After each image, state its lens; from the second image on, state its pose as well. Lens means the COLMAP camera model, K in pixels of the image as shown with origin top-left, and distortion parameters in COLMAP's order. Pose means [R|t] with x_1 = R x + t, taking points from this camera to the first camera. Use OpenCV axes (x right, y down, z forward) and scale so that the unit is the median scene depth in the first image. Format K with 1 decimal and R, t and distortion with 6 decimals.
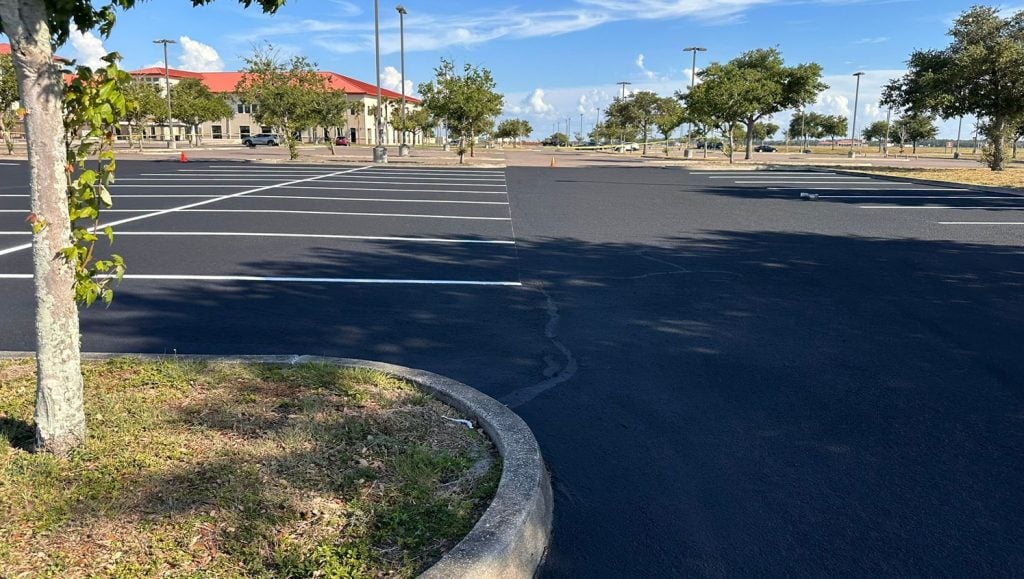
lens RADIAL K [[720.2, 0, 511.3], [0, 720.2, 285.5], [0, 0, 1]] dist [0.064361, -0.084431]
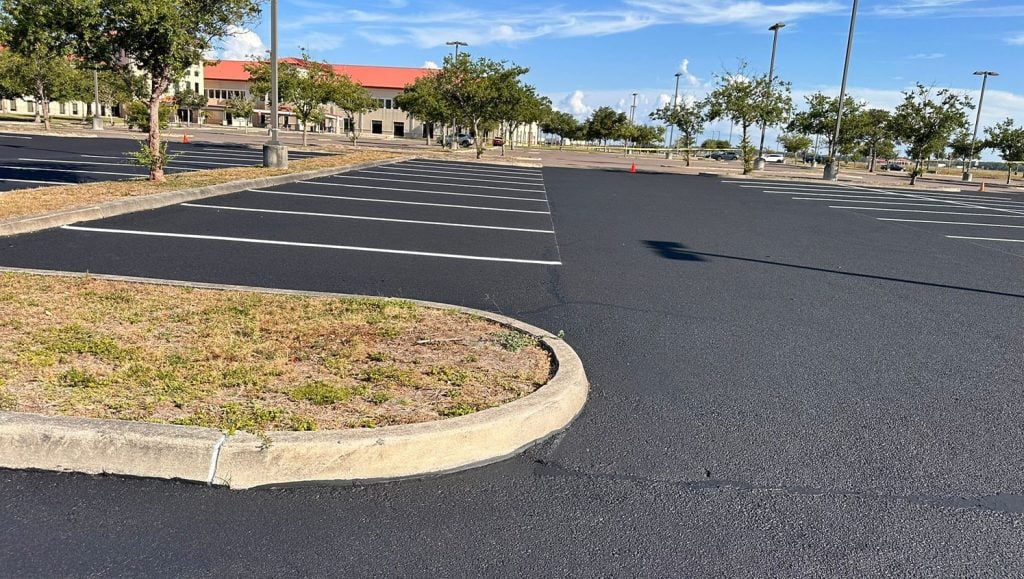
lens RADIAL K [[732.8, 0, 516.1], [0, 732.8, 289.7], [0, 0, 1]] dist [0.067540, -0.107315]
pose [[0.997942, 0.055113, -0.032767, -0.212897], [-0.055040, 0.998479, 0.003143, 0.001042], [0.032890, -0.001333, 0.999458, -0.018072]]
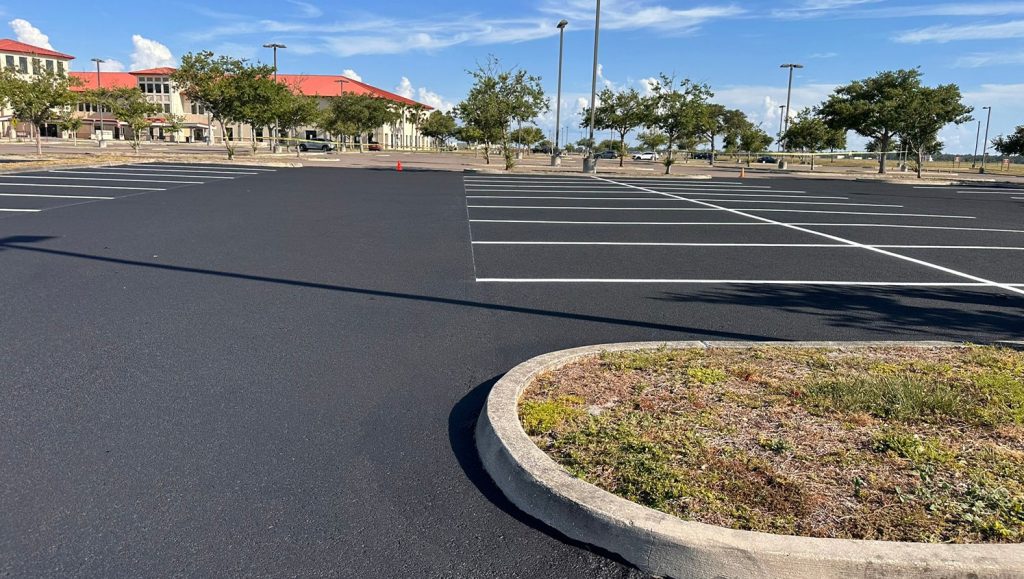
lens RADIAL K [[726.5, 0, 519.4], [0, 726.5, 274.0], [0, 0, 1]] dist [0.067391, -0.104878]
pose [[0.997819, 0.005112, 0.065806, -0.118492], [-0.003481, 0.999684, -0.024884, 0.000137], [-0.065912, 0.024601, 0.997522, -0.009053]]
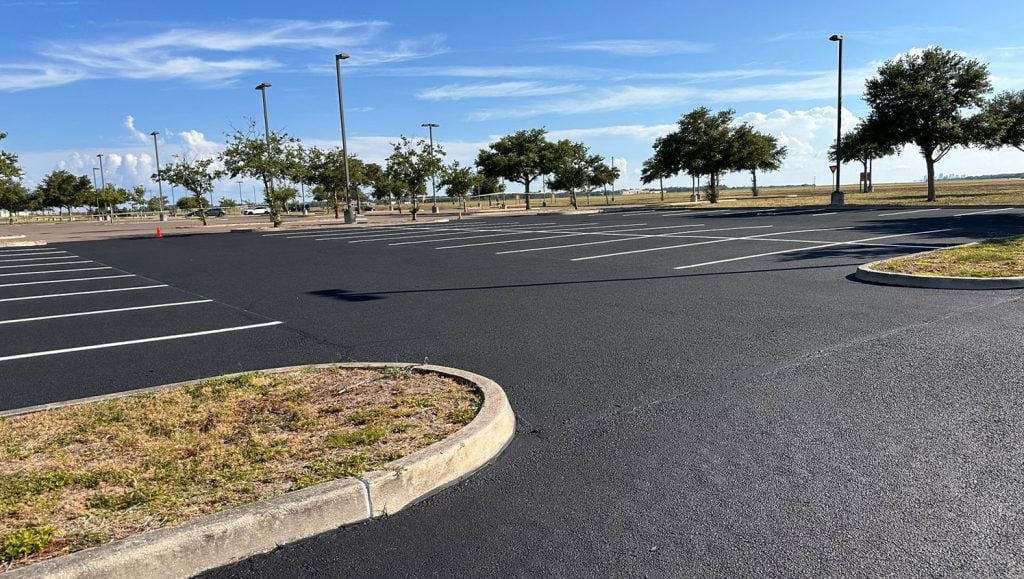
lens RADIAL K [[704.0, 0, 522.2], [0, 704.0, 326.0], [0, 0, 1]] dist [0.076824, -0.101558]
pose [[0.794223, -0.150135, 0.588786, -0.244307], [0.165322, 0.985831, 0.028372, 0.000871], [-0.584704, 0.074806, 0.807791, -0.021161]]
